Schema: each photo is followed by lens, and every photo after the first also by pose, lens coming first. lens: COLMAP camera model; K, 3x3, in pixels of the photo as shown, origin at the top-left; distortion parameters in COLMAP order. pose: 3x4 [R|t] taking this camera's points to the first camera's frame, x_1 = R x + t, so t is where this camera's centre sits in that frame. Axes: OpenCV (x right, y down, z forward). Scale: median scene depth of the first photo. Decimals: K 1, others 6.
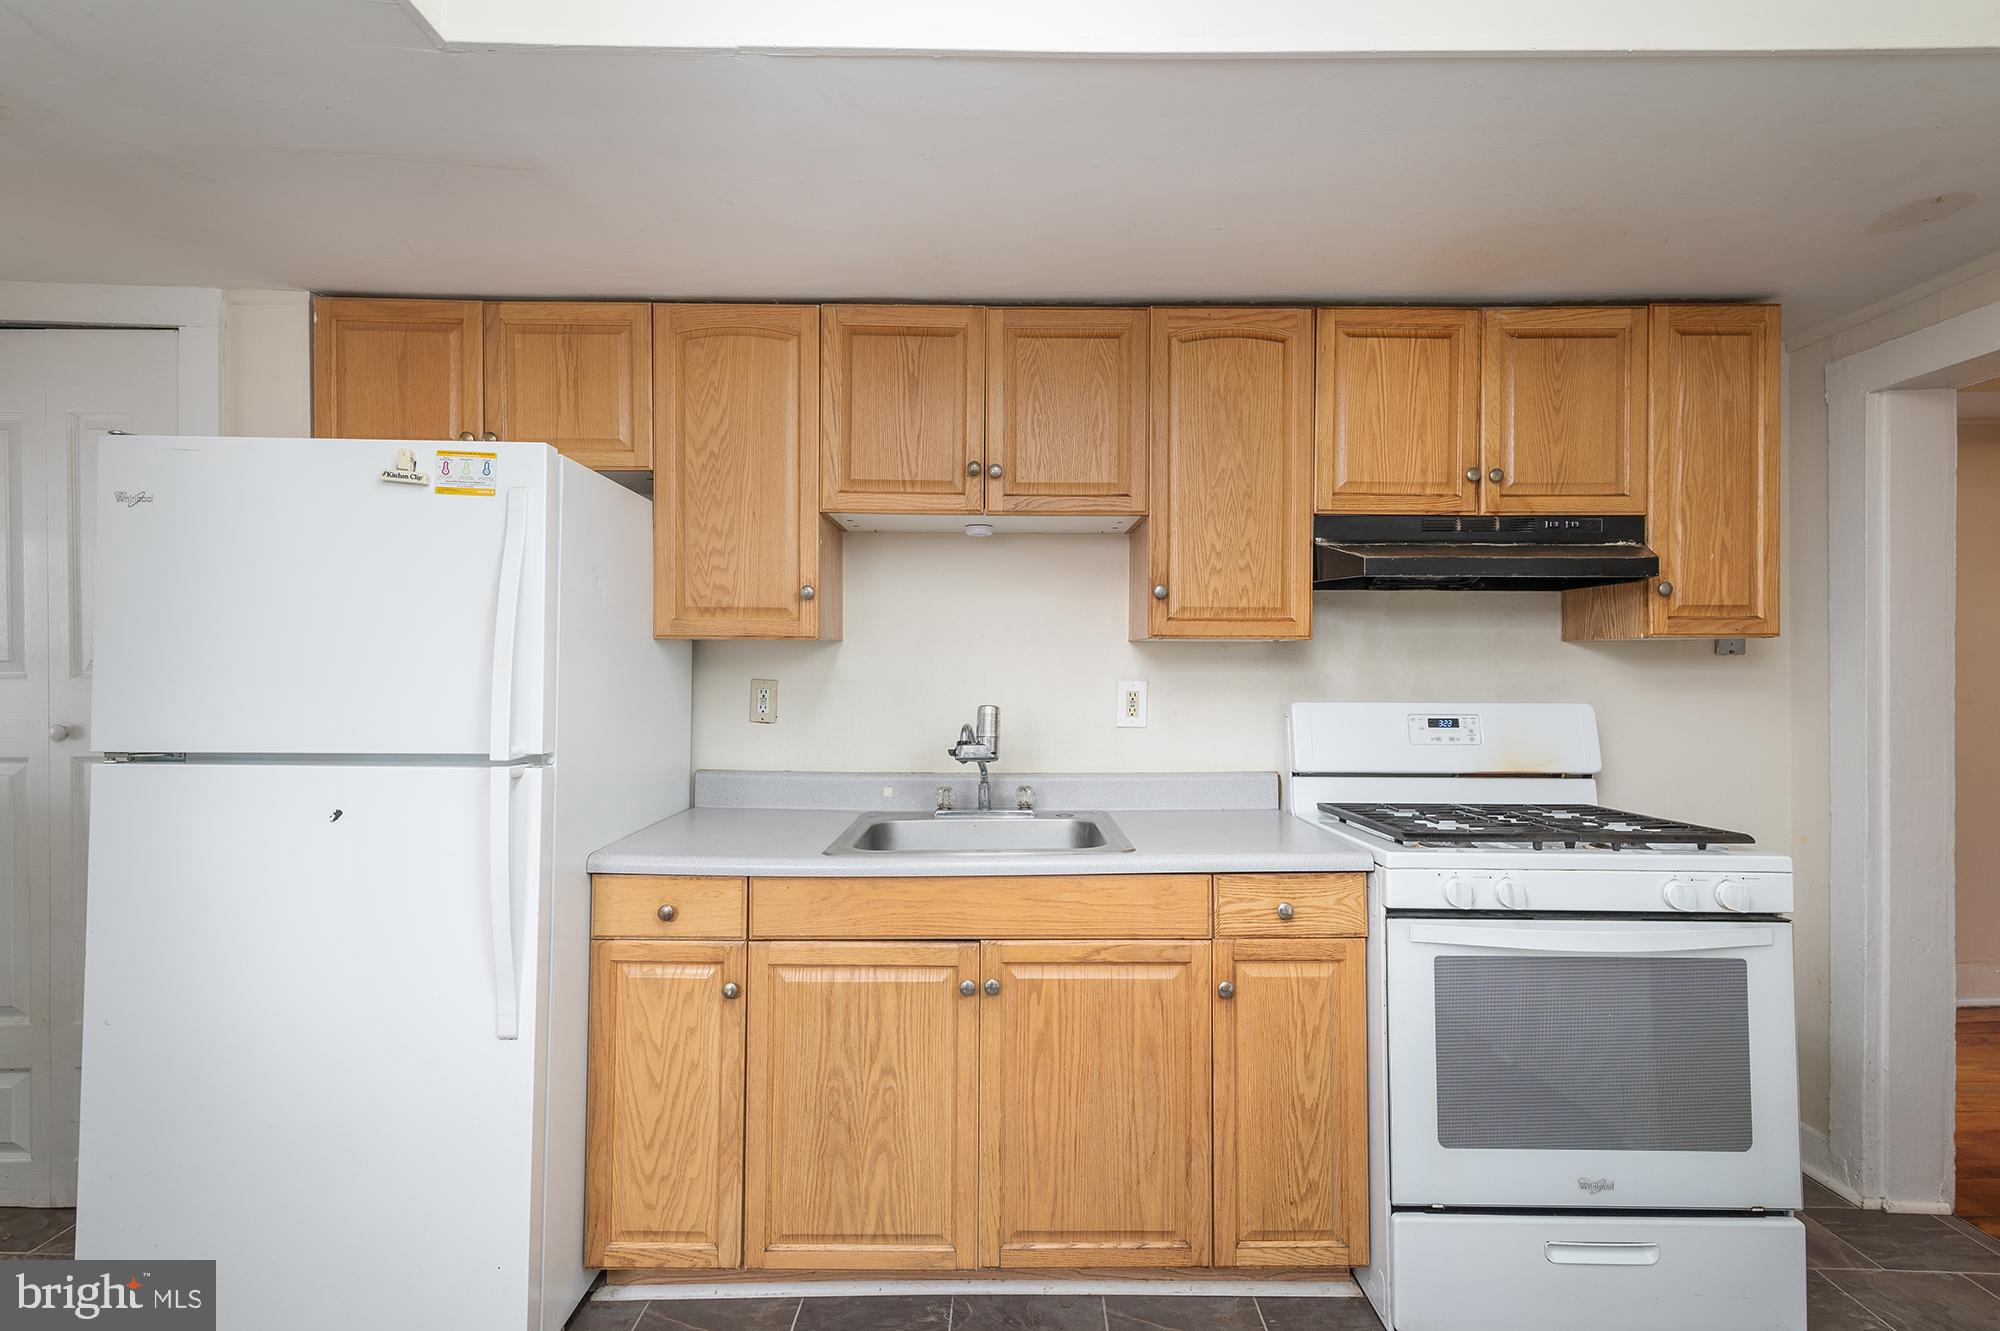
lens RADIAL K [[920.0, 0, 1005.7], [0, 920.0, 658.3], [0, 0, 1]] dist [0.020669, -0.007161]
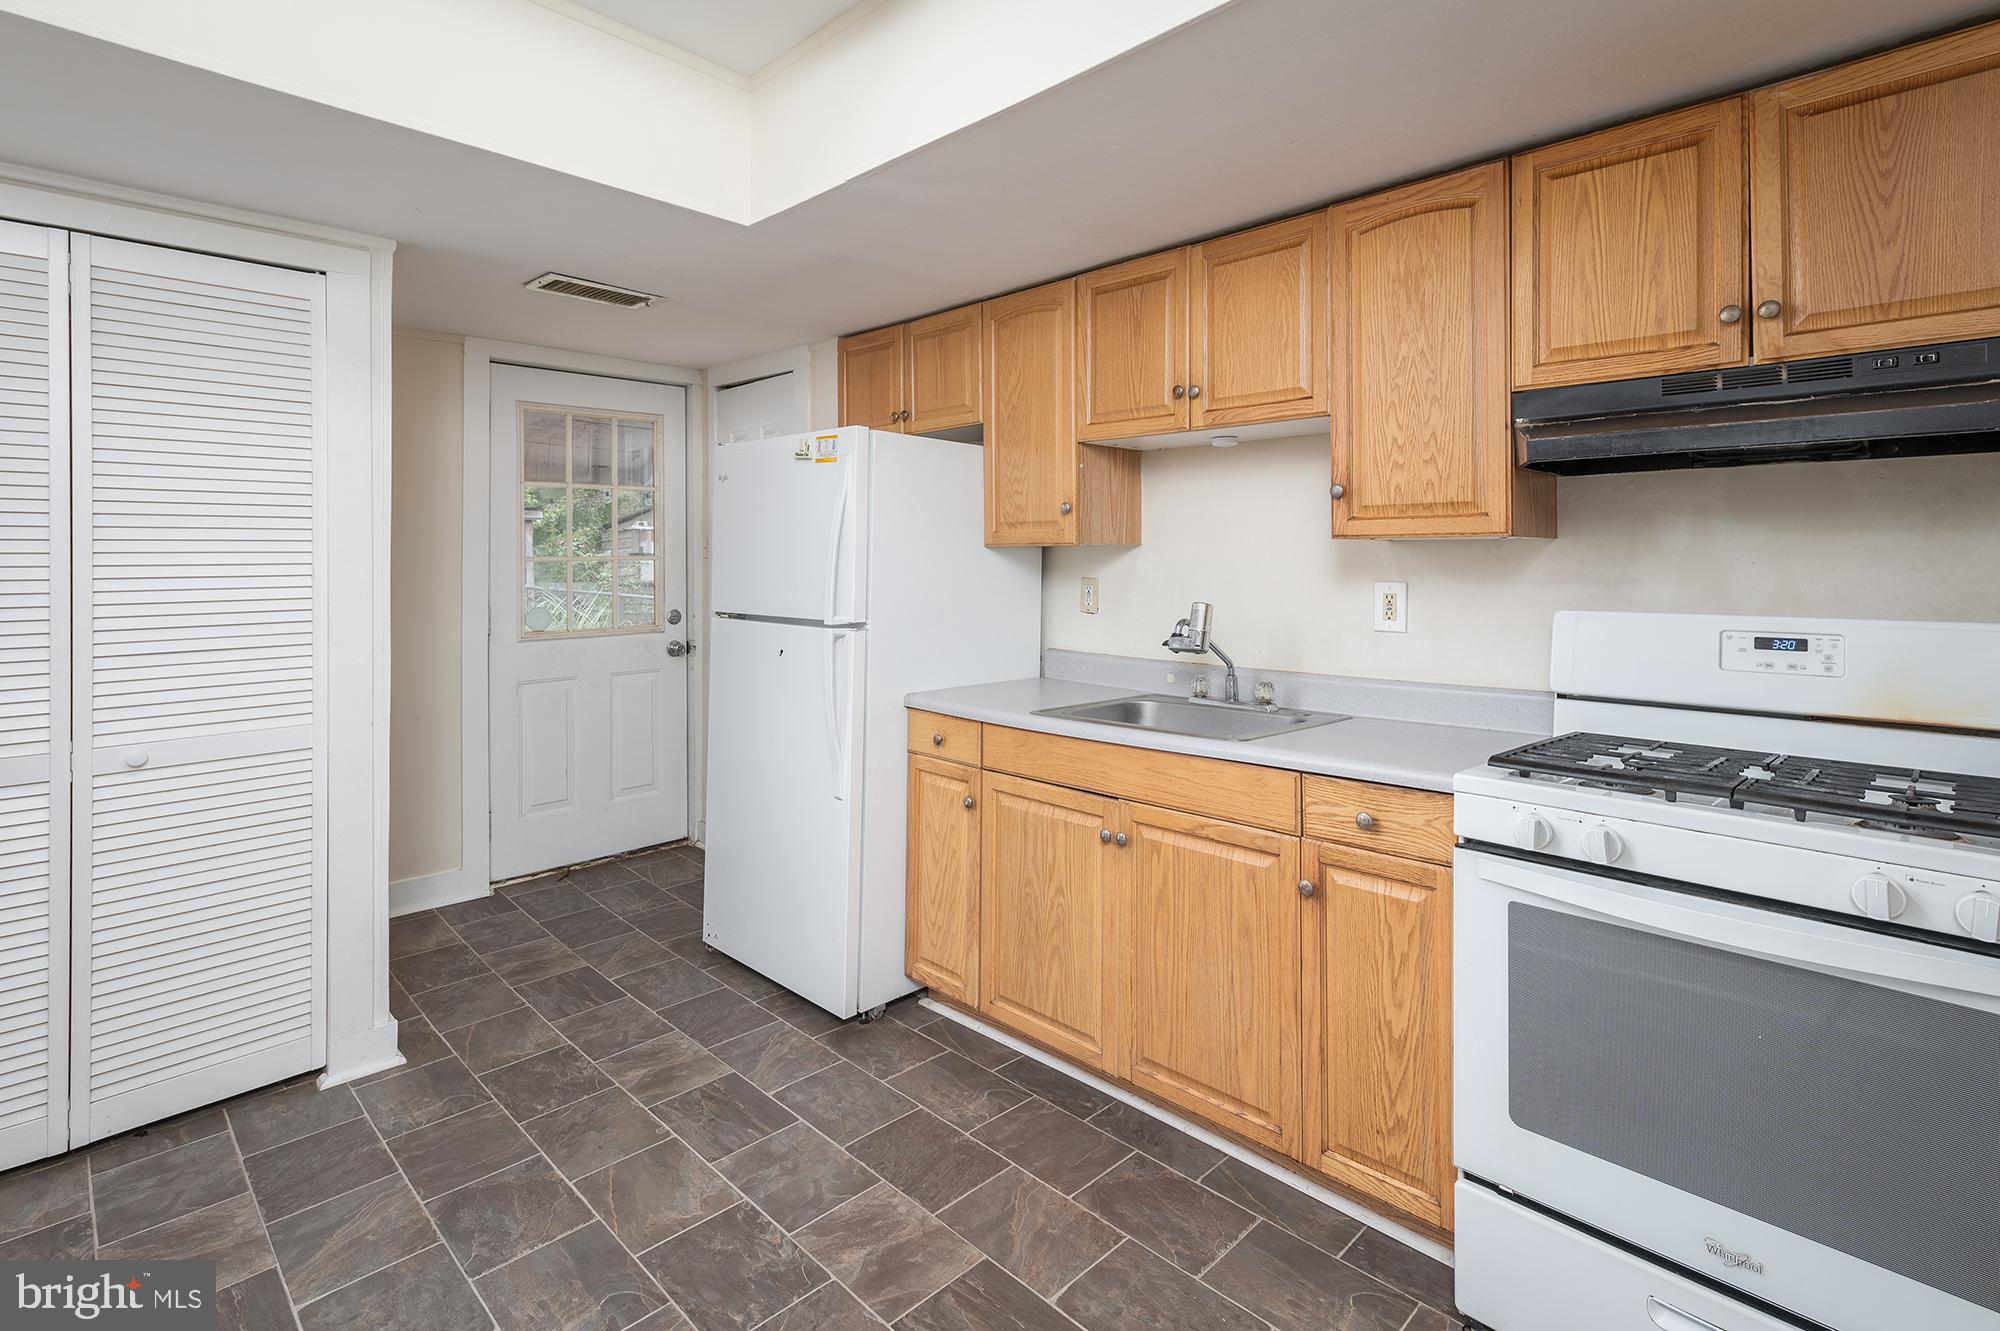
lens RADIAL K [[968.0, 0, 994.9], [0, 968.0, 537.2], [0, 0, 1]] dist [0.015328, -0.002330]
pose [[0.701839, -0.021760, -0.712004, 0.681931], [0.005753, 0.999674, -0.024881, 0.000781], [0.712313, 0.013367, 0.701735, 0.009108]]
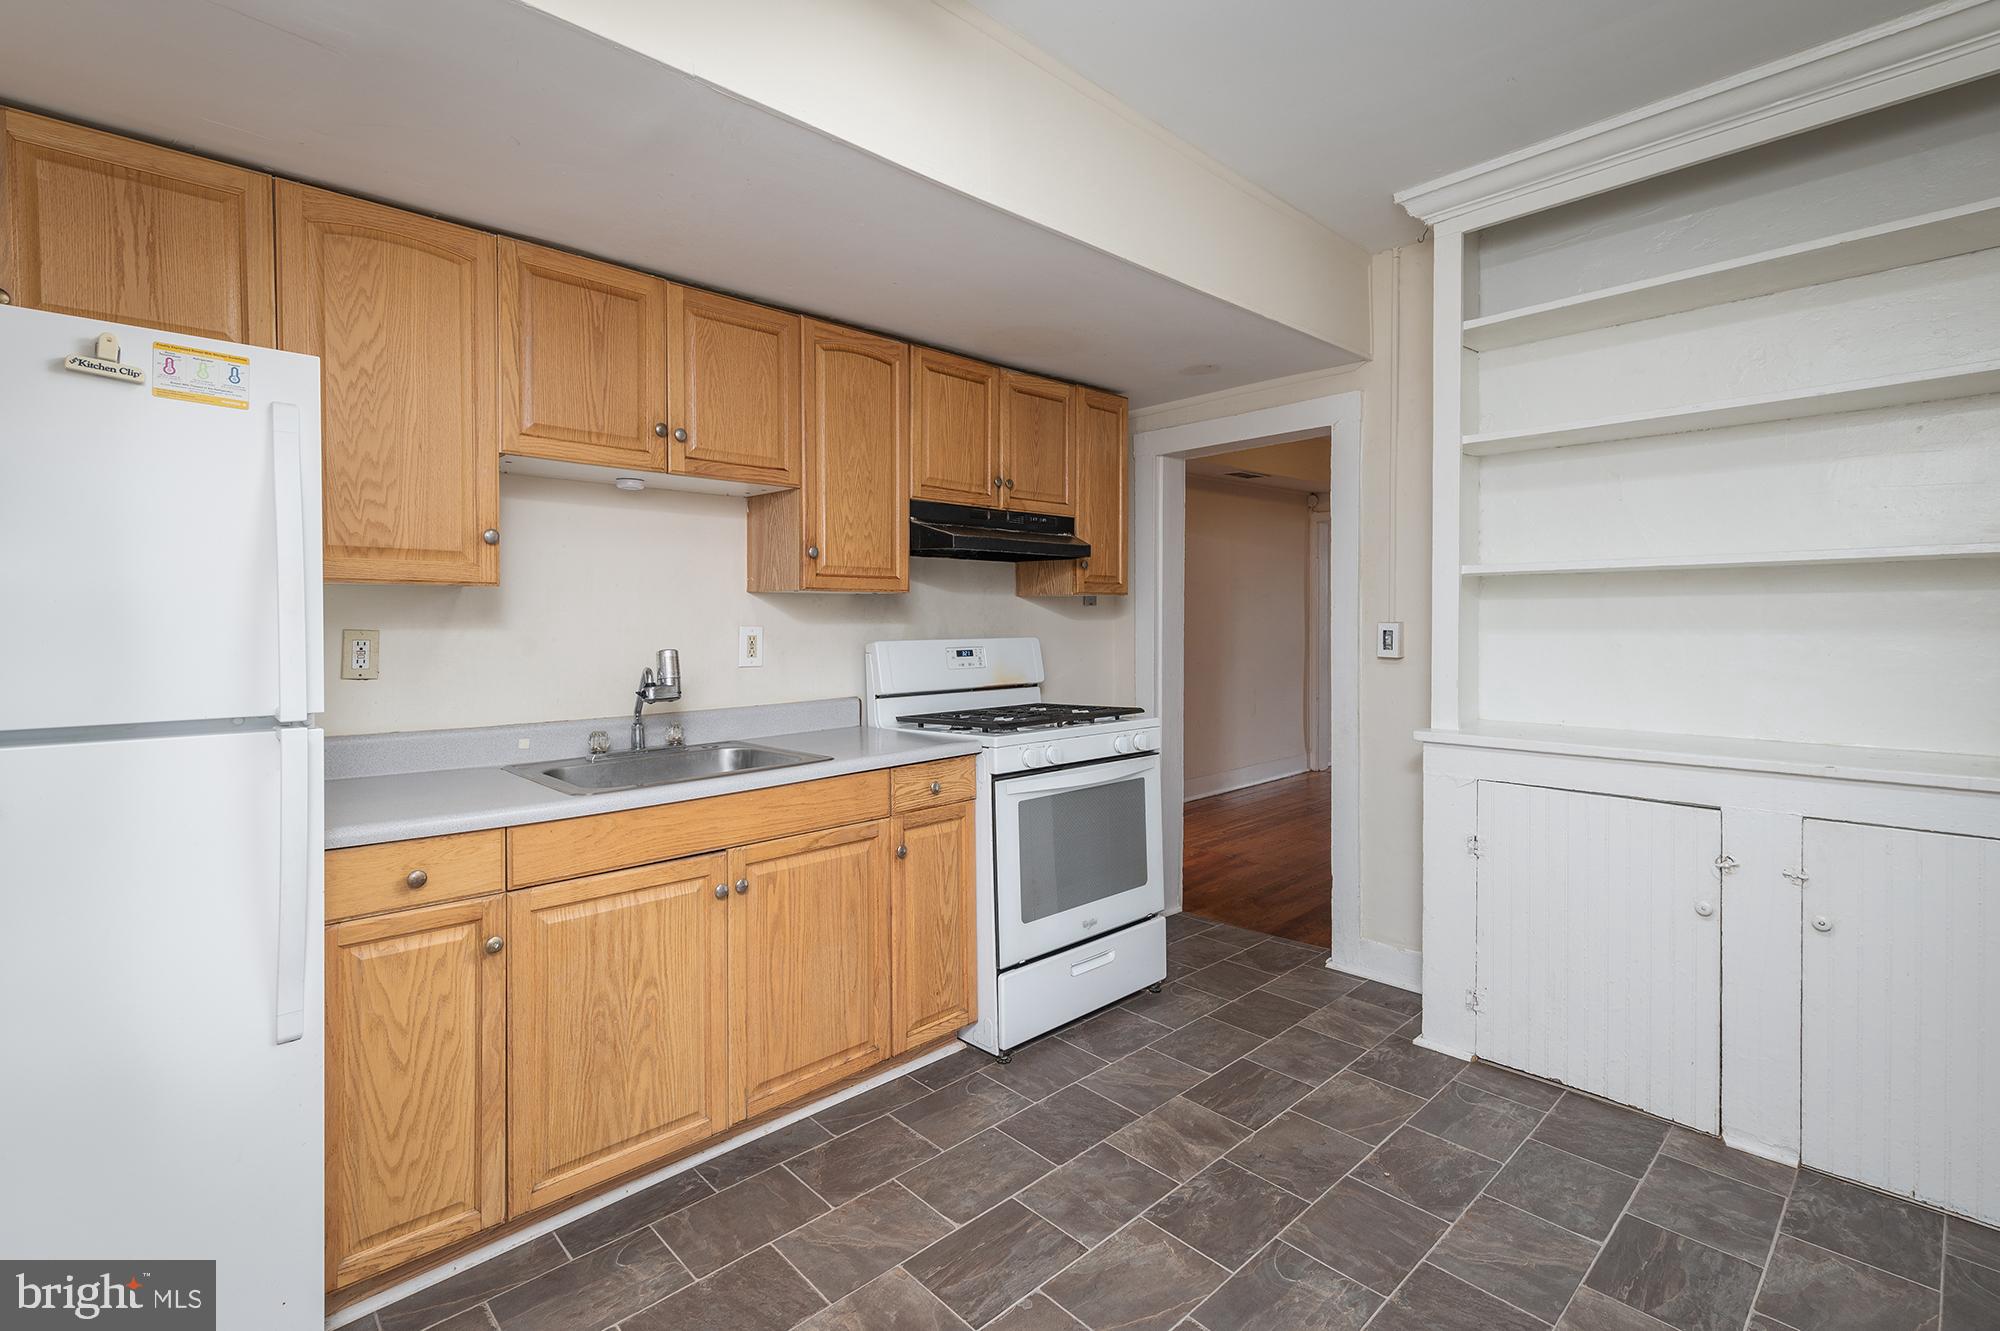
lens RADIAL K [[920.0, 0, 1014.0], [0, 920.0, 630.2], [0, 0, 1]] dist [0.020669, -0.007161]
pose [[0.720511, -0.015187, 0.693278, -0.514184], [-0.000289, 0.999753, 0.022202, 0.004481], [-0.693444, -0.016197, 0.720329, -0.073193]]
